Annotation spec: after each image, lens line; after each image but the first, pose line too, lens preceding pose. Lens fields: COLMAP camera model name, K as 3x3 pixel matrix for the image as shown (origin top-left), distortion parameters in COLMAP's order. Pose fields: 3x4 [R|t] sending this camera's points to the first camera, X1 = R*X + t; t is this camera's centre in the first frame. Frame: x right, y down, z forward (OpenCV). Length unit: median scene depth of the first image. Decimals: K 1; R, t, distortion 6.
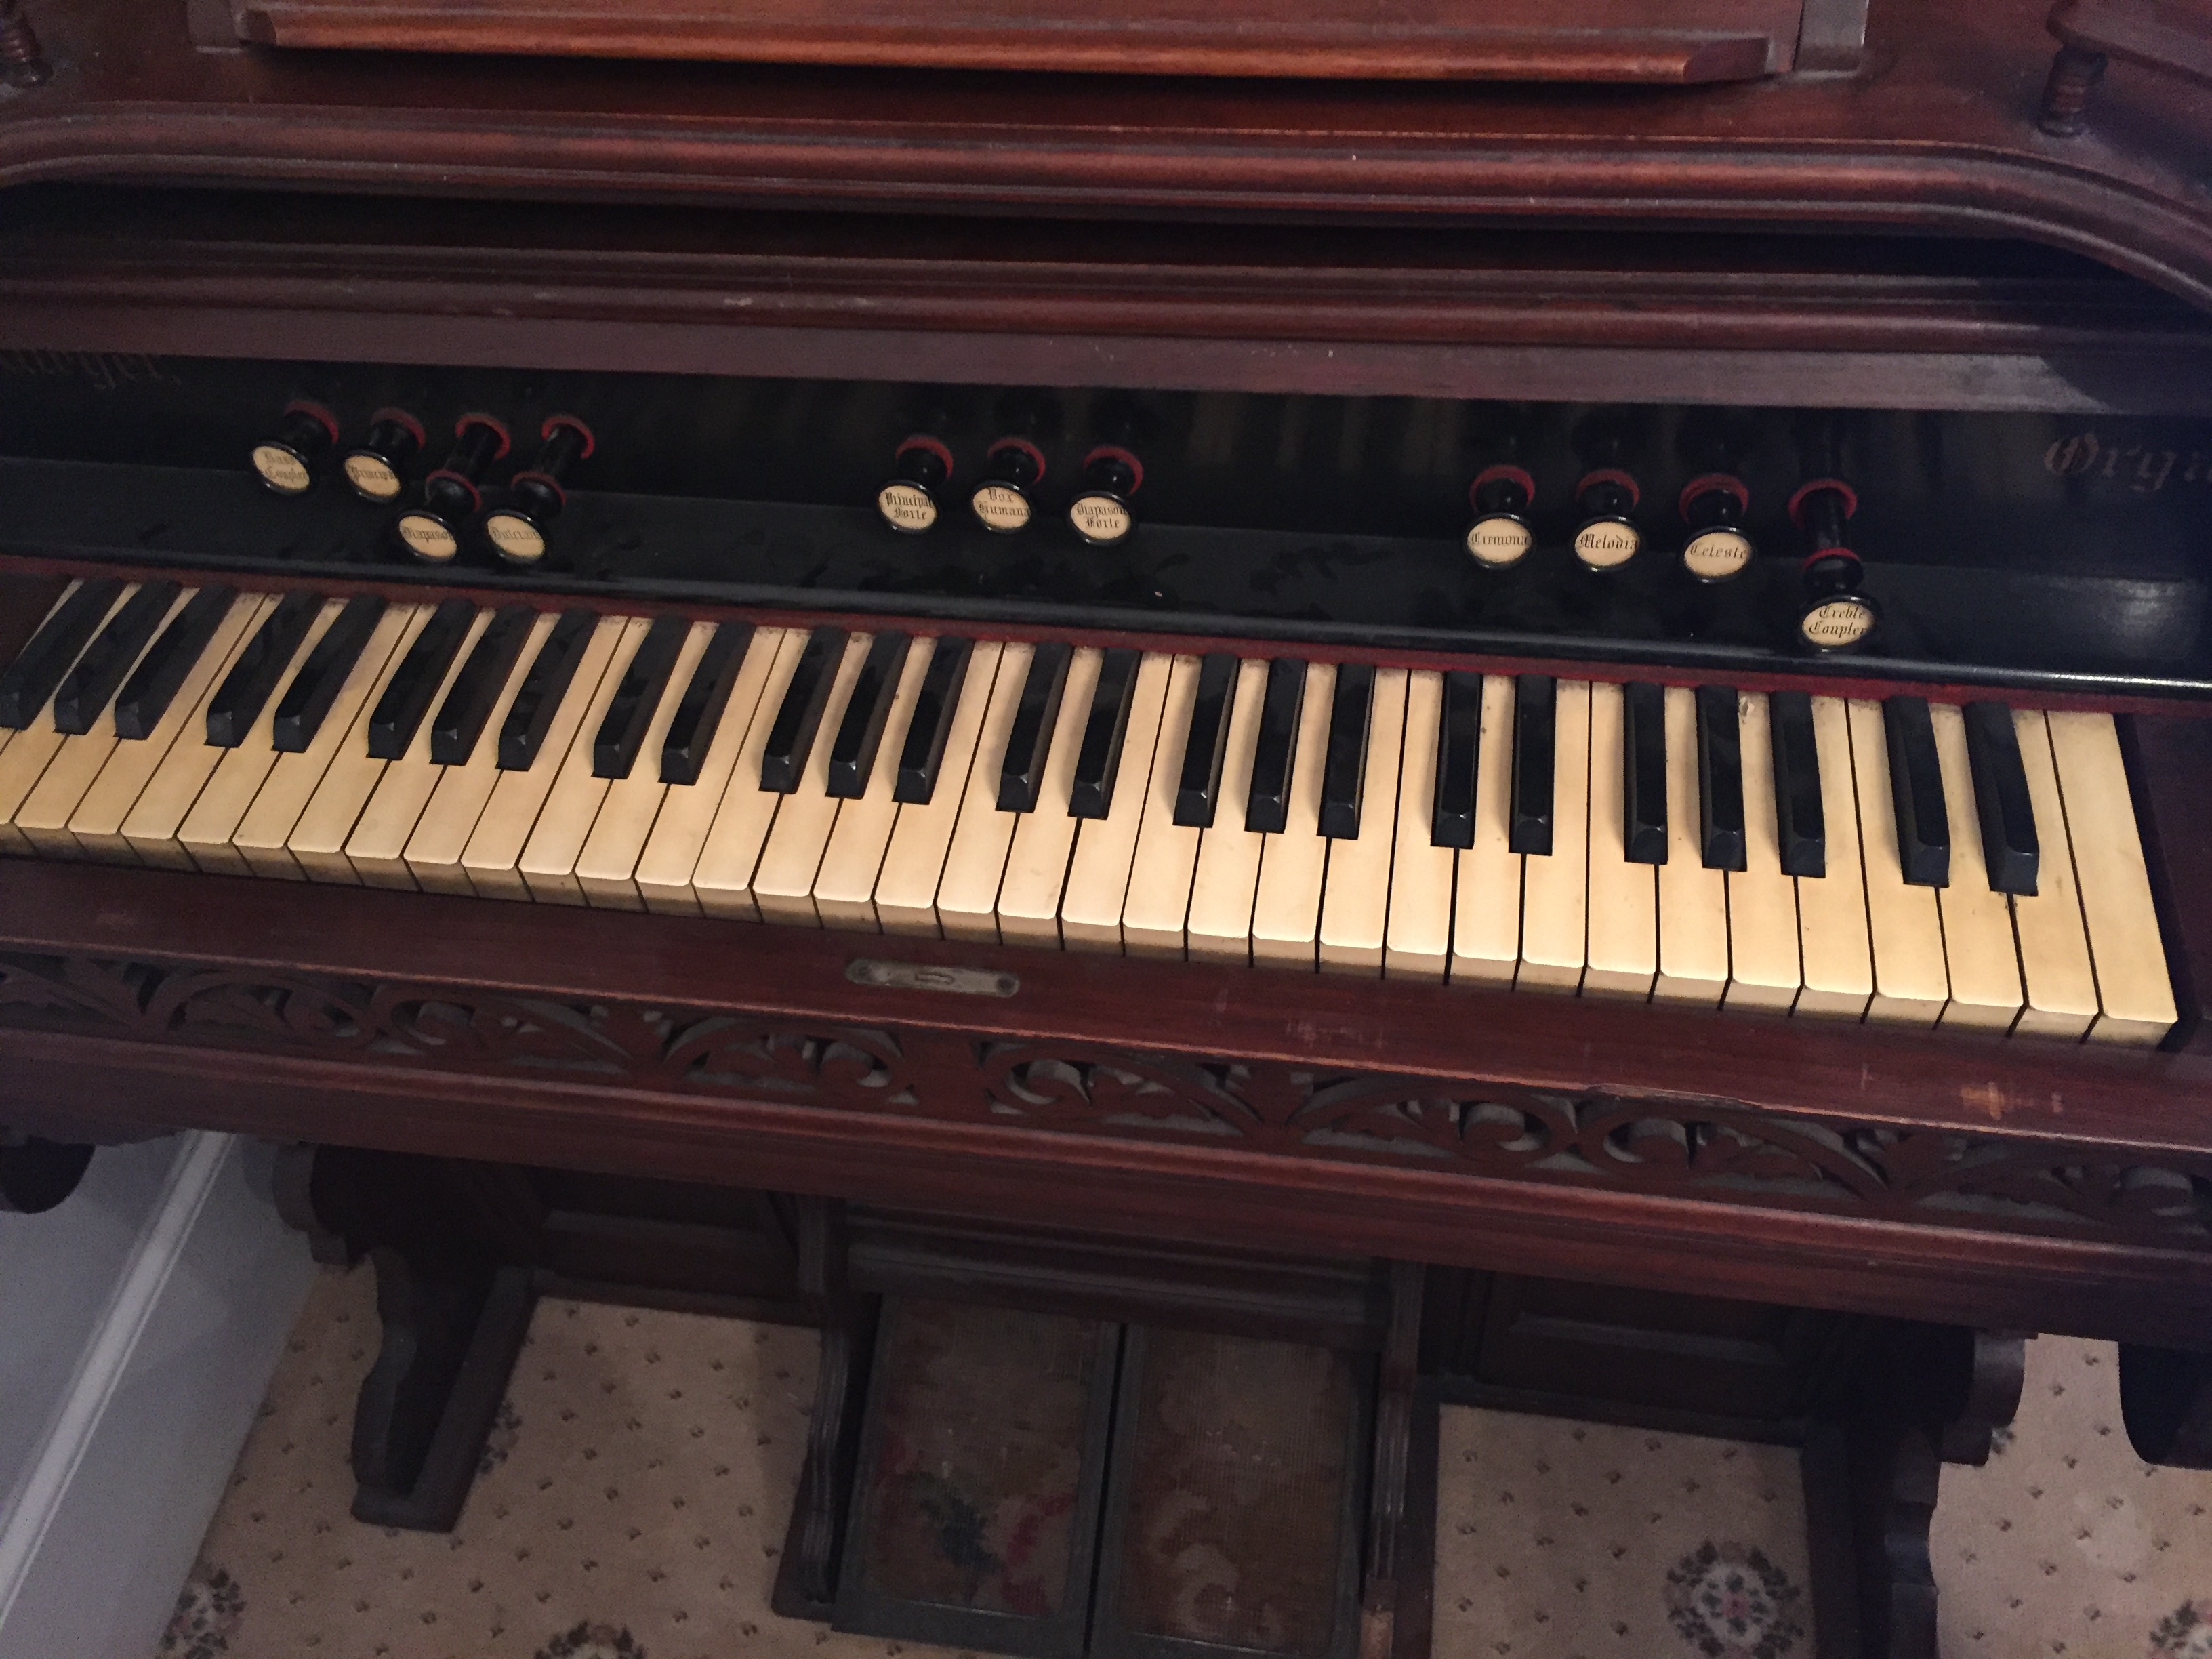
lens RADIAL K [[1919.9, 0, 1106.0], [0, 1919.9, 829.5], [0, 0, 1]] dist [0.101111, -0.156882]
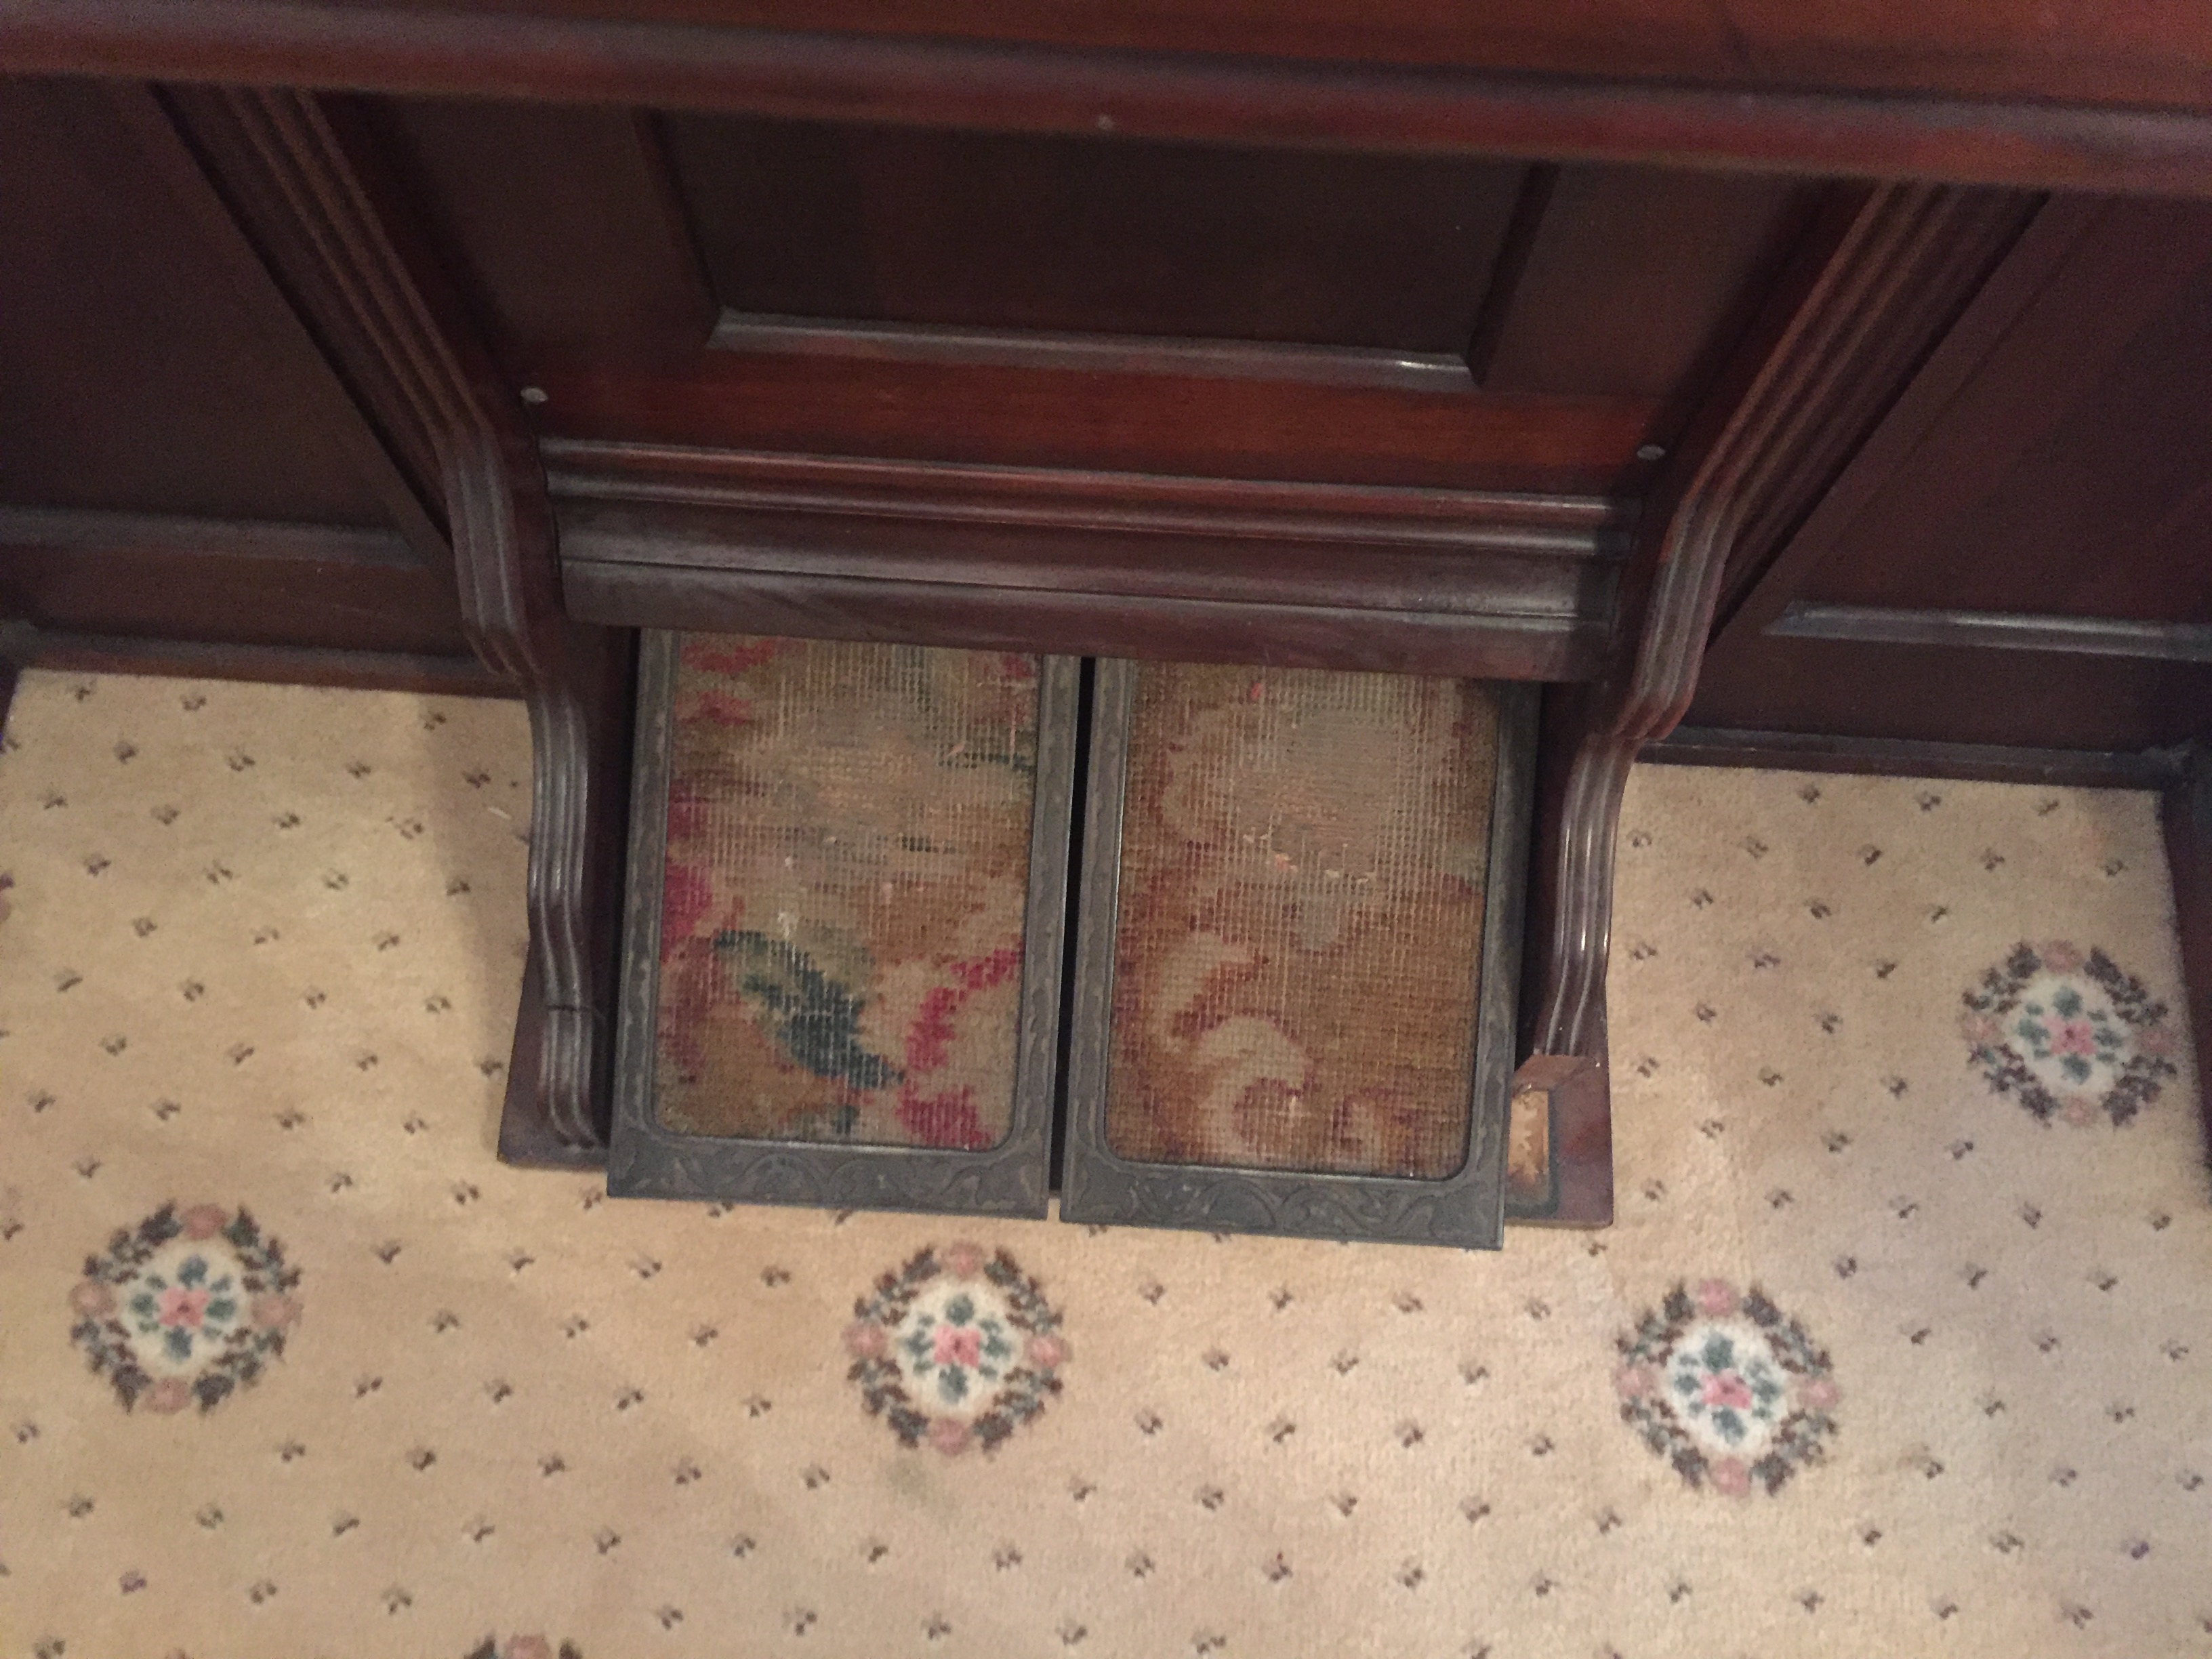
lens RADIAL K [[1881.6, 0, 1106.0], [0, 1881.6, 829.5], [0, 0, 1]] dist [0.054082, 0.003125]
pose [[0.990485, -0.063120, 0.122295, -0.055889], [0.020355, 0.946036, 0.323422, 0.127947], [-0.136110, -0.317855, 0.938319, 0.481487]]
